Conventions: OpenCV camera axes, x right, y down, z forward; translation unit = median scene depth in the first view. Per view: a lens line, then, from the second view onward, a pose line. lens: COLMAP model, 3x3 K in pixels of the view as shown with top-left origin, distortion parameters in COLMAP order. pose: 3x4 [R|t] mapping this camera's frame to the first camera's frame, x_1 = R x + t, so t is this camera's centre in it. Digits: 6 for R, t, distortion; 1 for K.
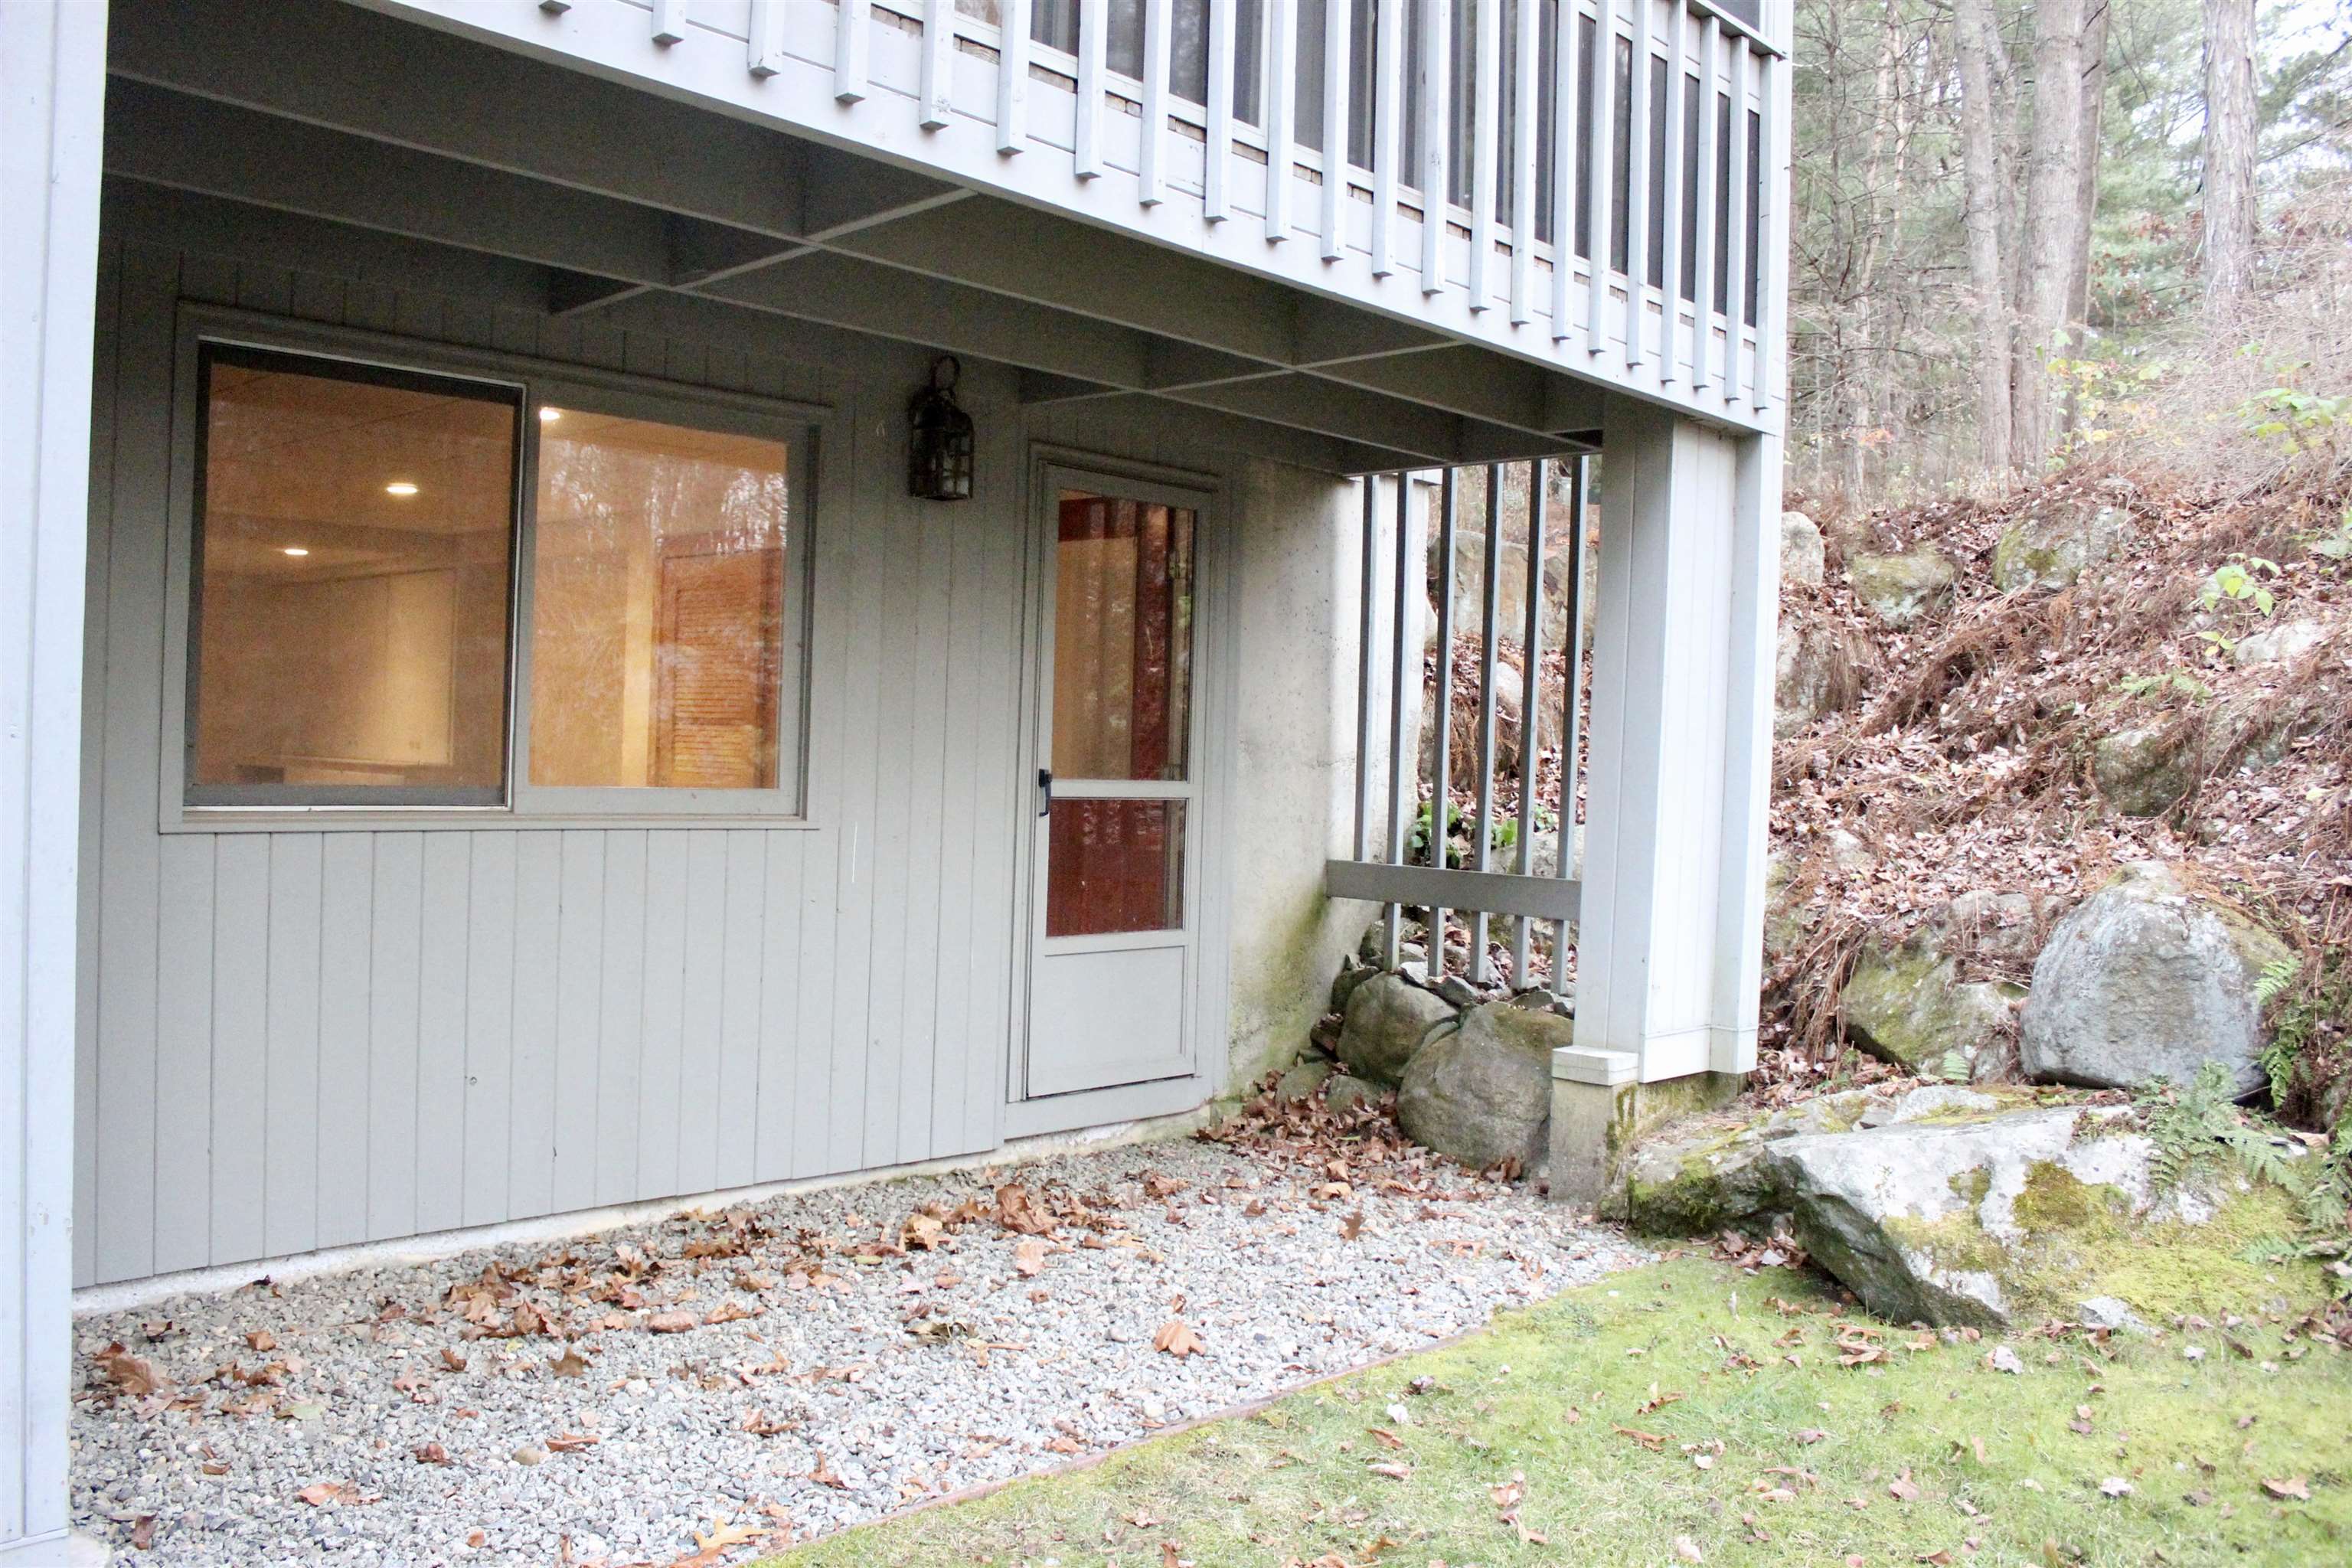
lens RADIAL K [[1993.9, 0, 1176.0], [0, 1993.9, 784.0], [0, 0, 1]] dist [-0.162083, 0.139036]
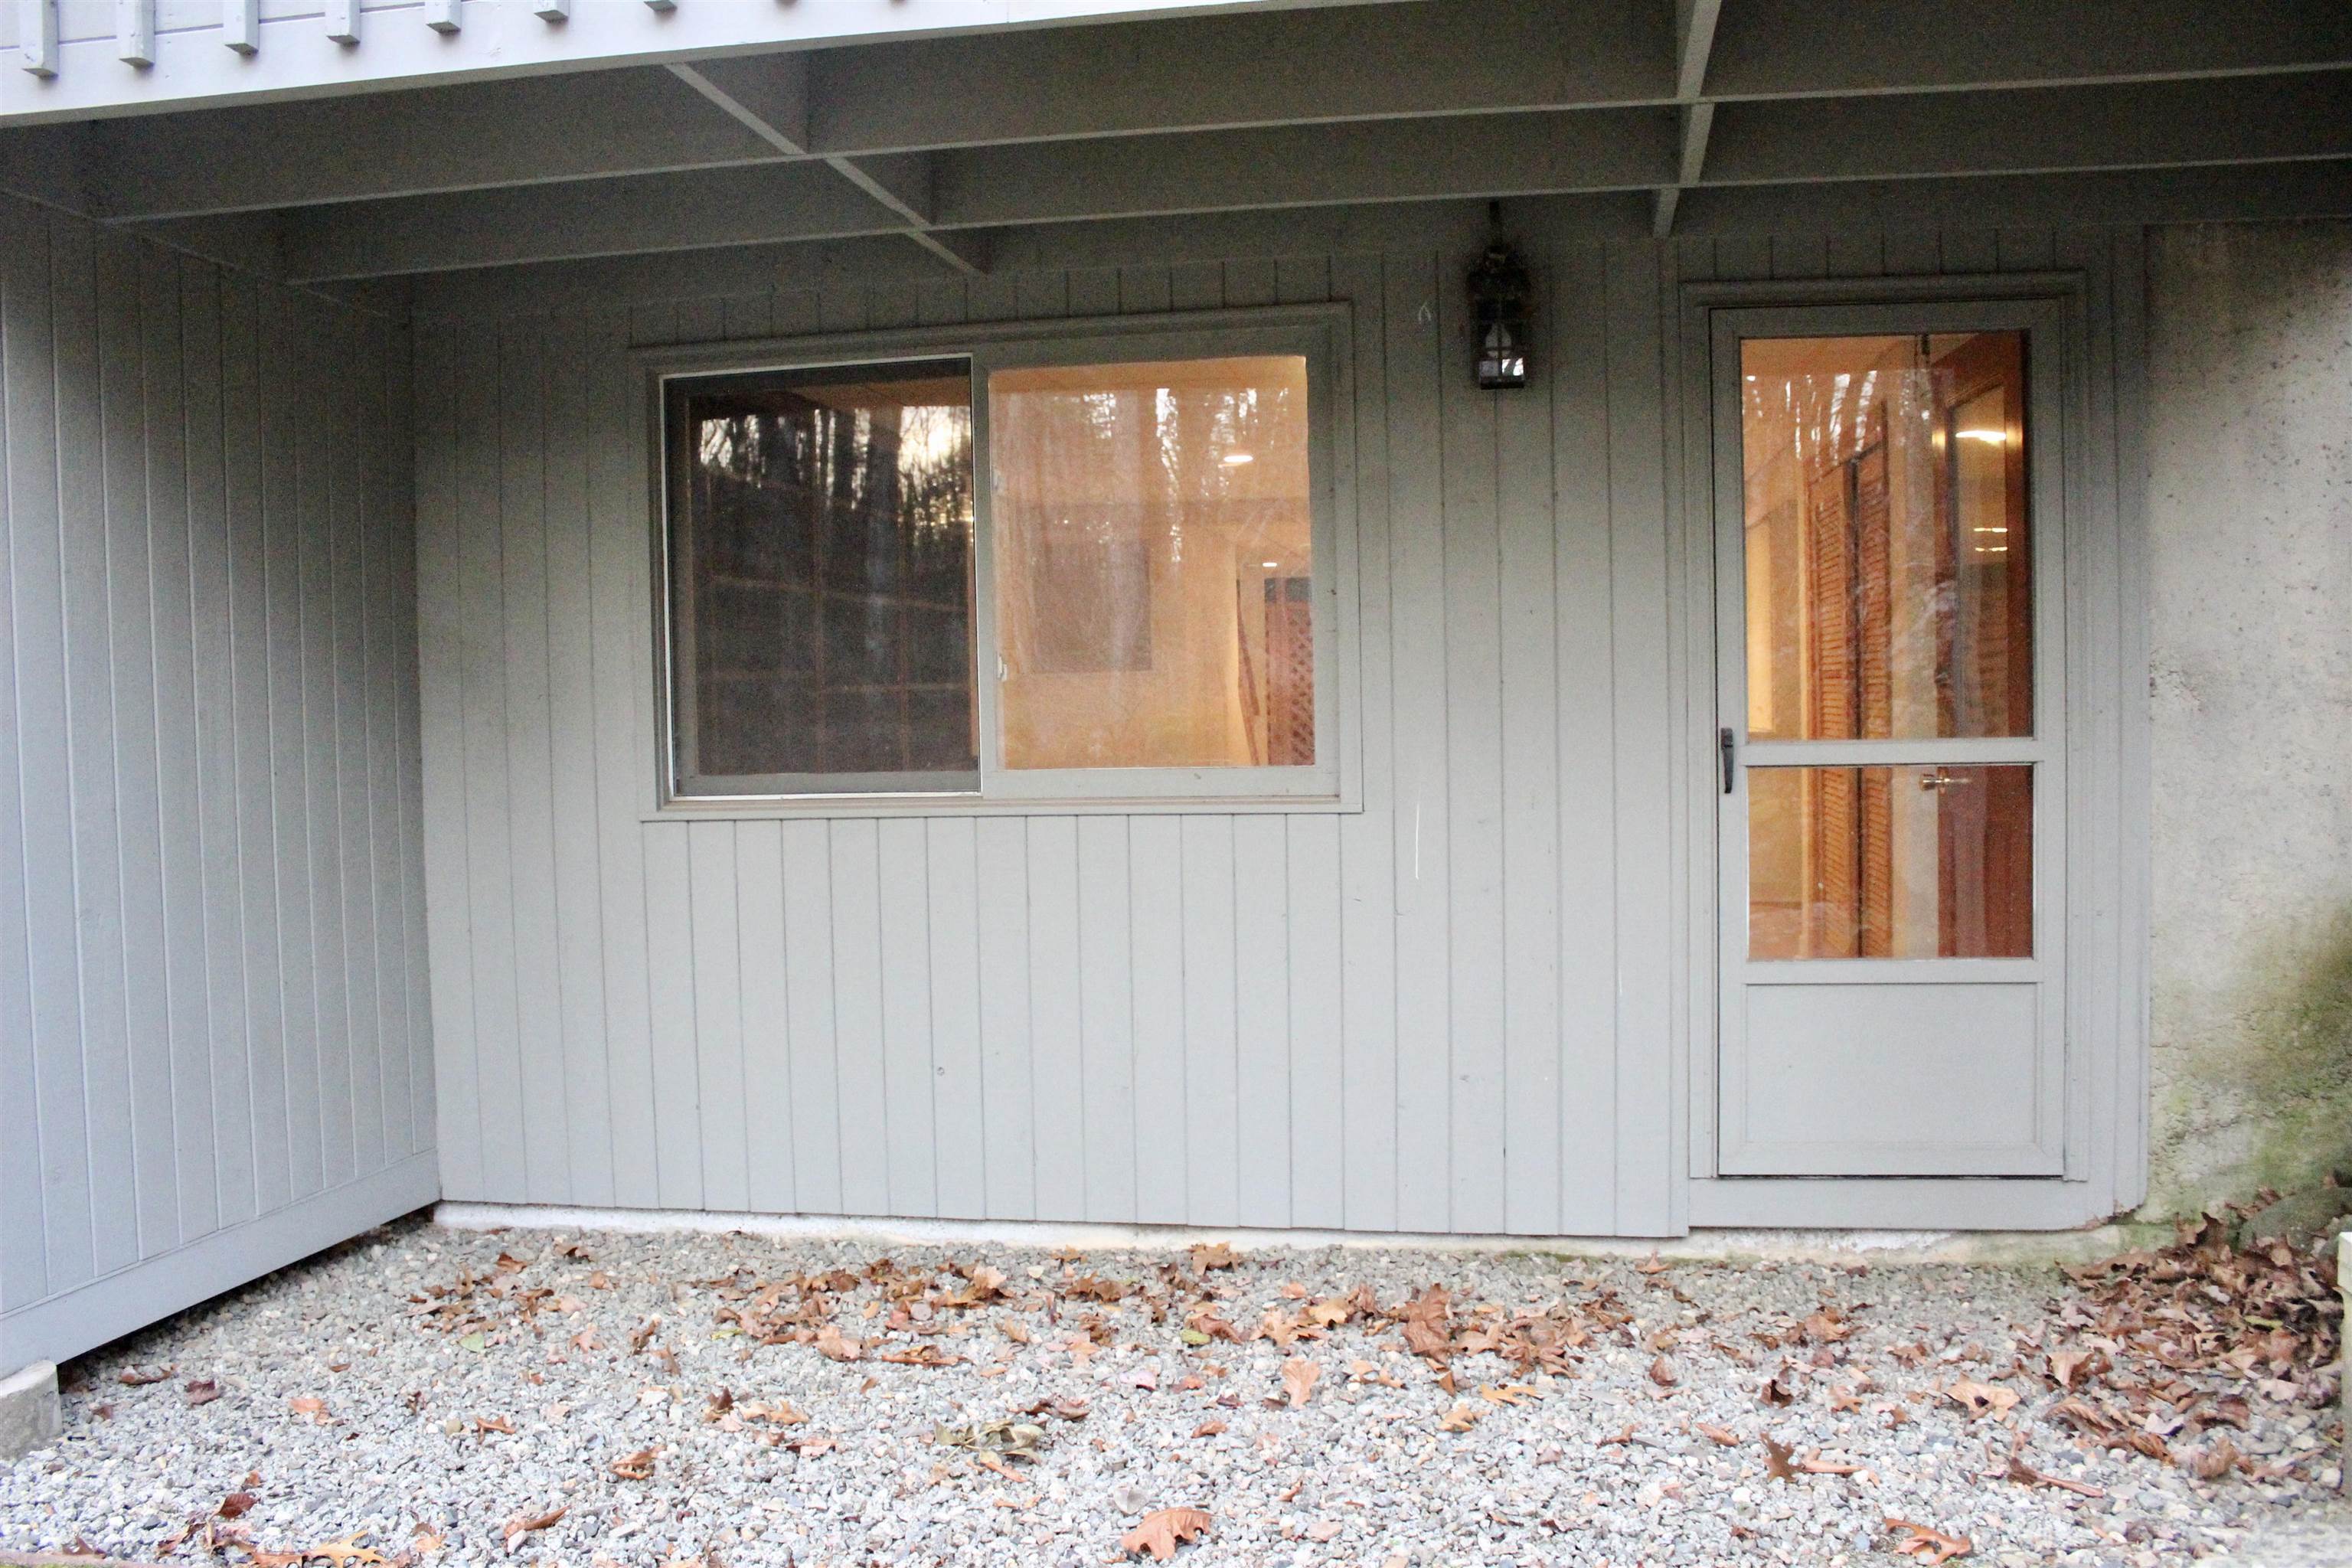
lens RADIAL K [[1993.9, 0, 1176.0], [0, 1993.9, 784.0], [0, 0, 1]] dist [-0.162083, 0.139036]
pose [[0.546225, -0.012420, -0.837547, 0.462325], [0.024768, 0.999692, 0.001329, 0.007598], [0.837272, -0.021470, 0.546364, 0.474856]]
